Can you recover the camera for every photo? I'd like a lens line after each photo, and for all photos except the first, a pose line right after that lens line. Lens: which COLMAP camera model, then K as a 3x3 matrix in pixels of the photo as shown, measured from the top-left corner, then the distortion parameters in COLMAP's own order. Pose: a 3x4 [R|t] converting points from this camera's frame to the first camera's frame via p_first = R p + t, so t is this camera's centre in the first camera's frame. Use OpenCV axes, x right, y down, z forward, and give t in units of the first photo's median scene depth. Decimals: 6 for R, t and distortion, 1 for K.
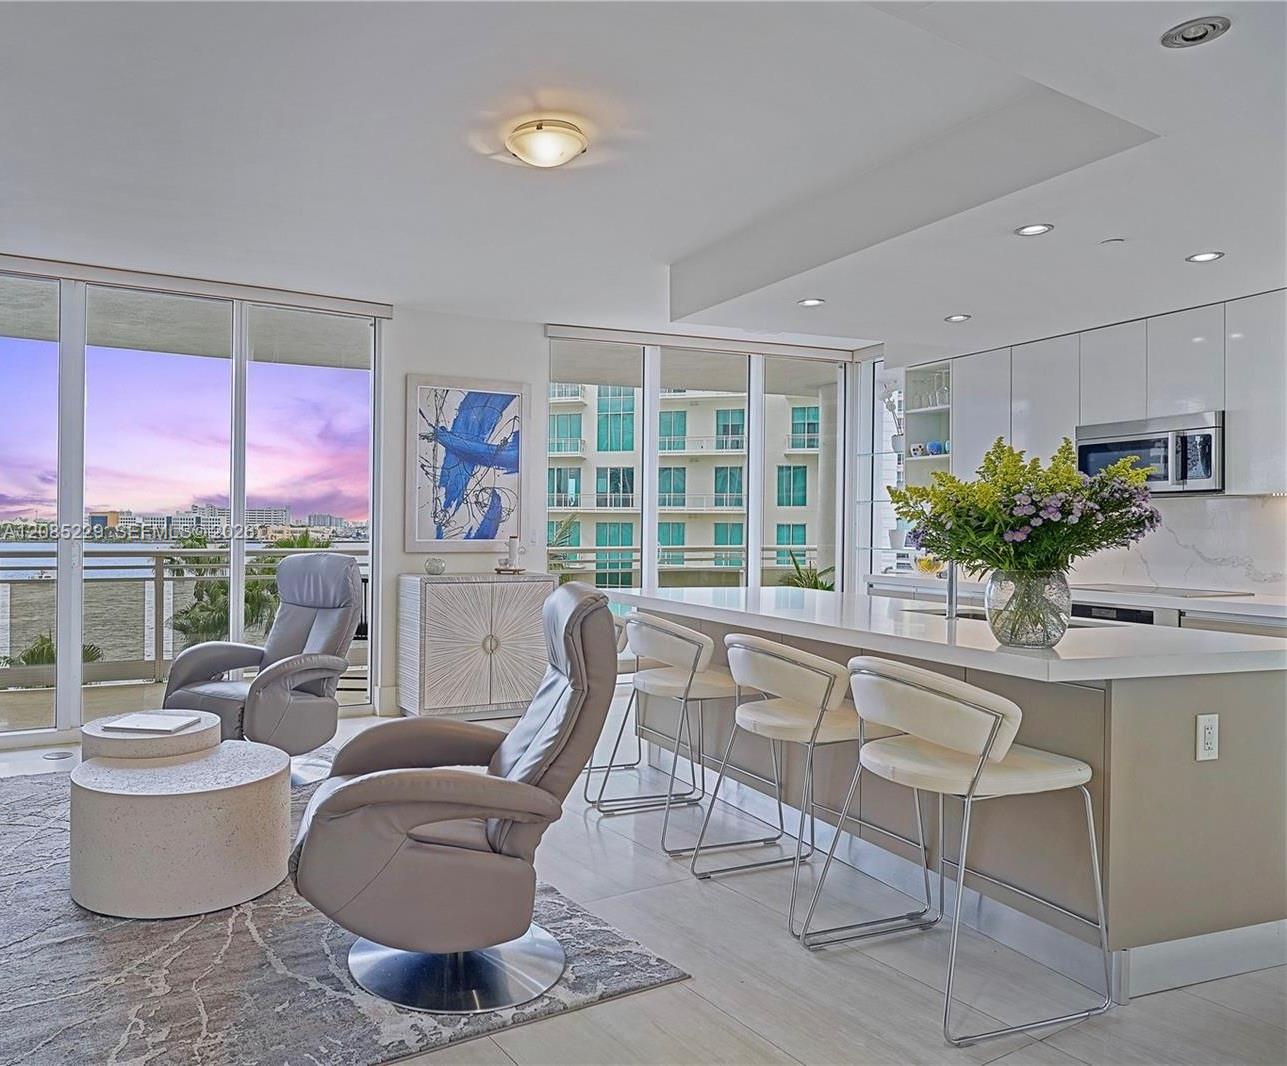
lens RADIAL K [[926.5, 0, 475.1], [0, 926.5, 526.0], [0, 0, 1]] dist [-0.008697, 0.007801]
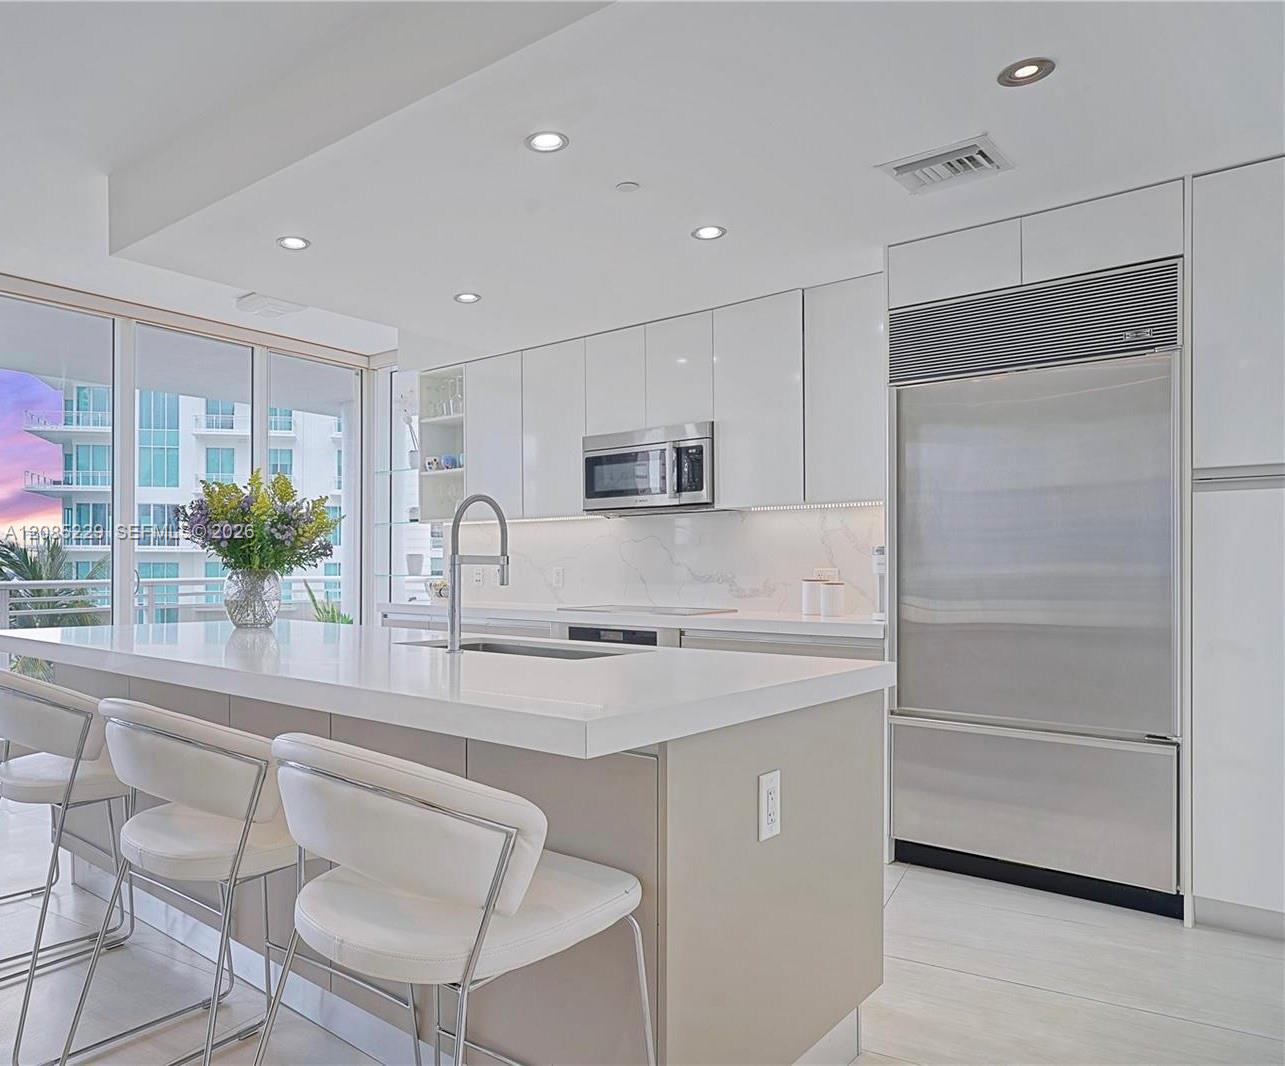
lens RADIAL K [[953.9, 0, 484.9], [0, 953.9, 555.3], [0, 0, 1]] dist [-0.003457, 0.000656]
pose [[0.883890, -0.002761, 0.467686, 0.166999], [0.006835, 0.999952, -0.007013, 0.026444], [-0.467644, 0.009396, 0.883867, 0.292499]]
